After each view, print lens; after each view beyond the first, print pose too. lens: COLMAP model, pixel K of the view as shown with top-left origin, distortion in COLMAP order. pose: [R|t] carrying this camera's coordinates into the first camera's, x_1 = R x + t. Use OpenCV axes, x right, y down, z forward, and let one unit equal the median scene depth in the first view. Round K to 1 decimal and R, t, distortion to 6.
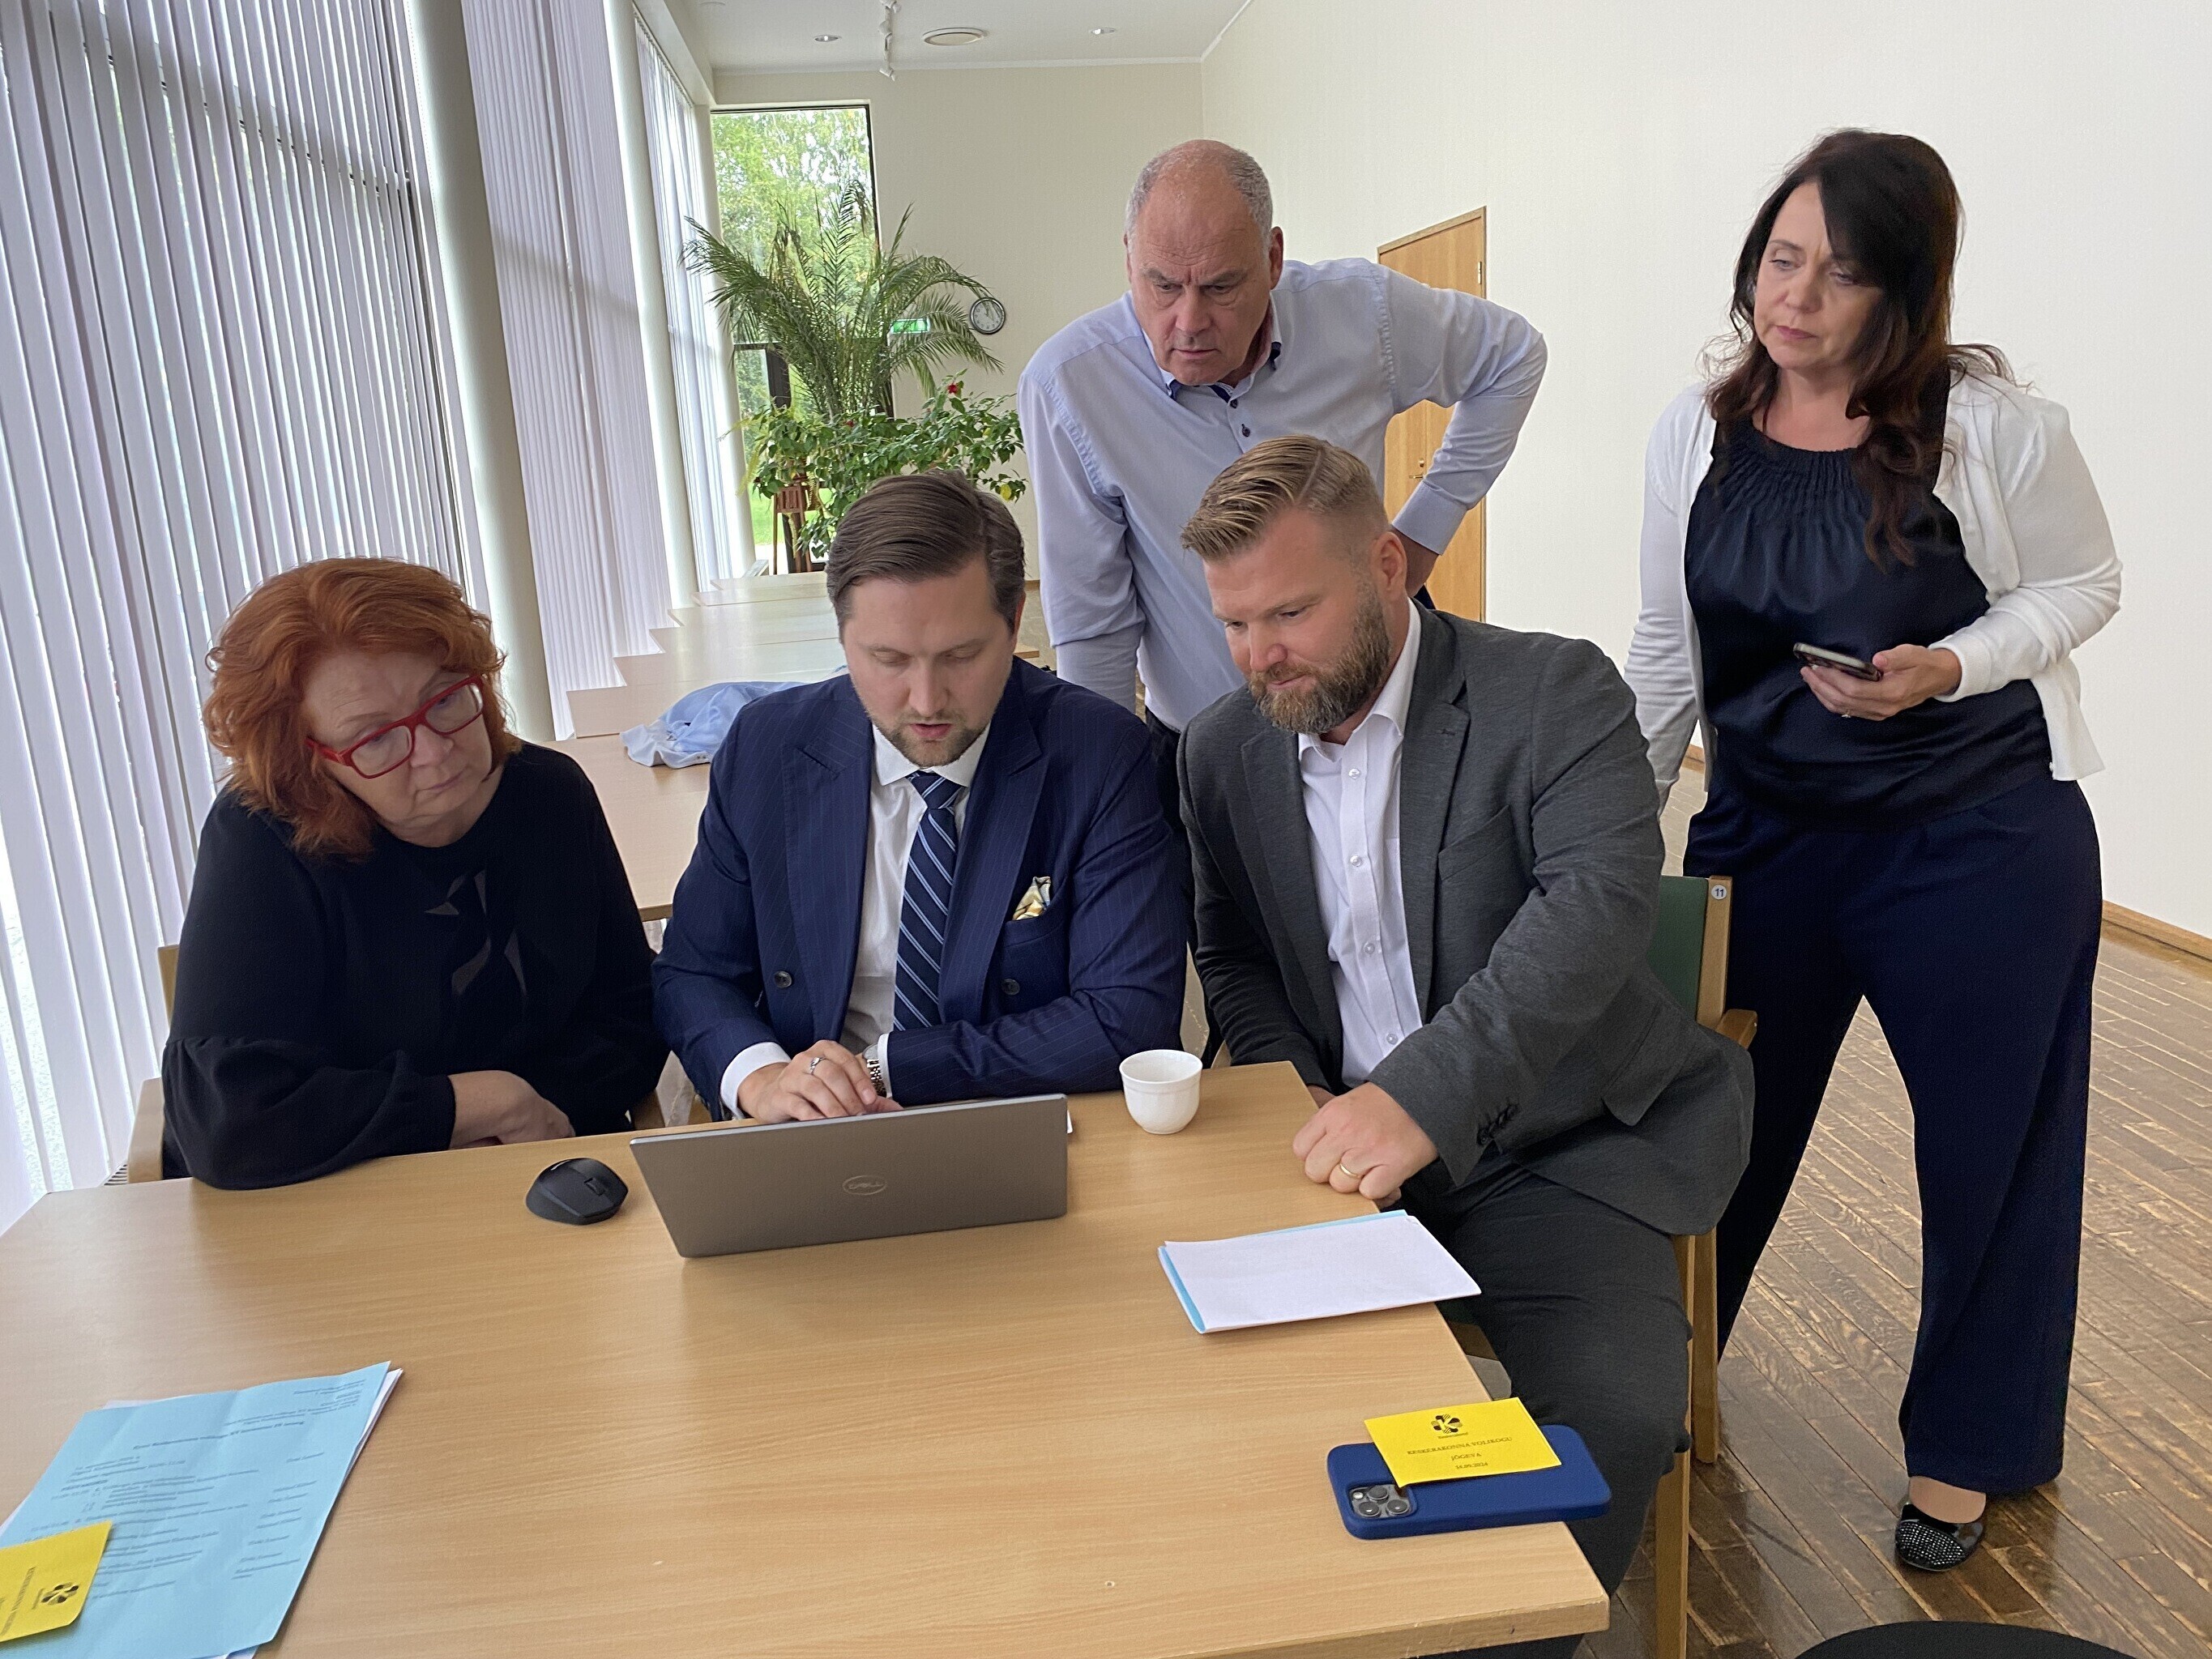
lens RADIAL K [[1691.9, 0, 1165.0], [0, 1691.9, 784.5], [0, 0, 1]] dist [0.073010, -0.203598]
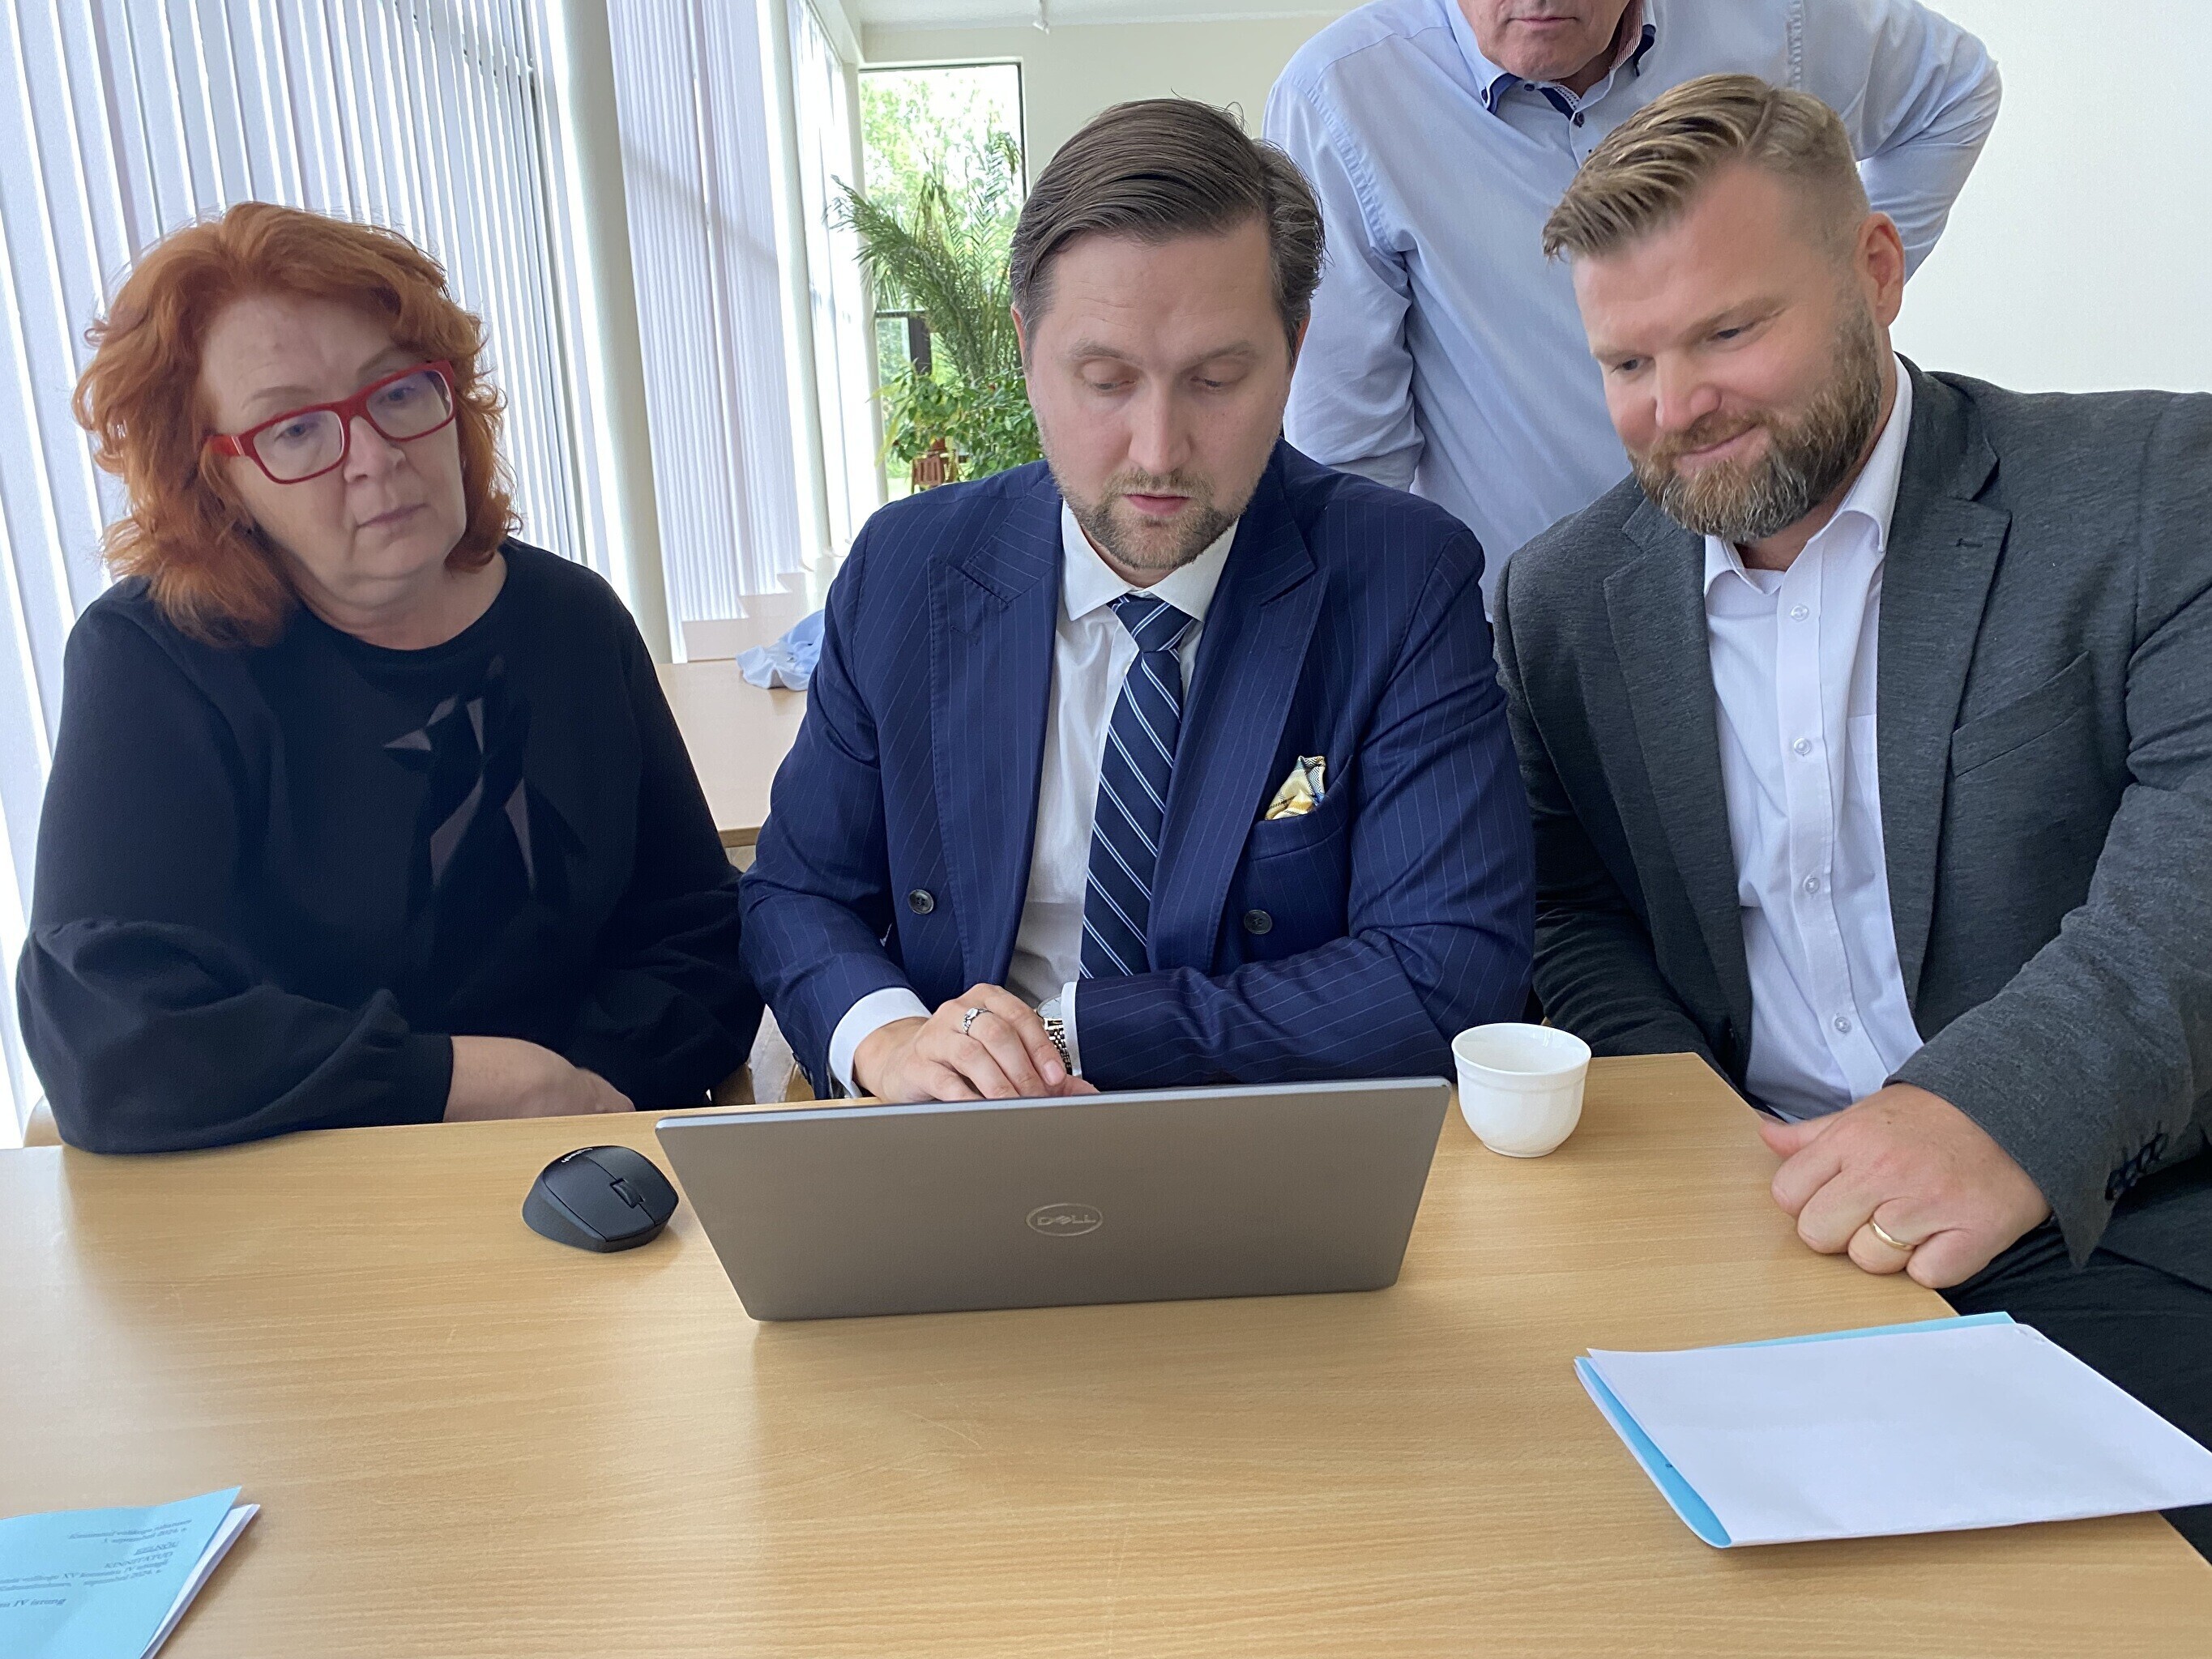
lens RADIAL K [[1680.2, 0, 1106.0], [0, 1680.2, 829.5], [0, 0, 1]] dist [-0.003060, -0.003720]
pose [[0.994042, 0.031065, -0.104479, -0.083236], [-0.028952, 0.999346, 0.021682, 0.071308], [0.105084, -0.018528, 0.994291, 0.342801]]
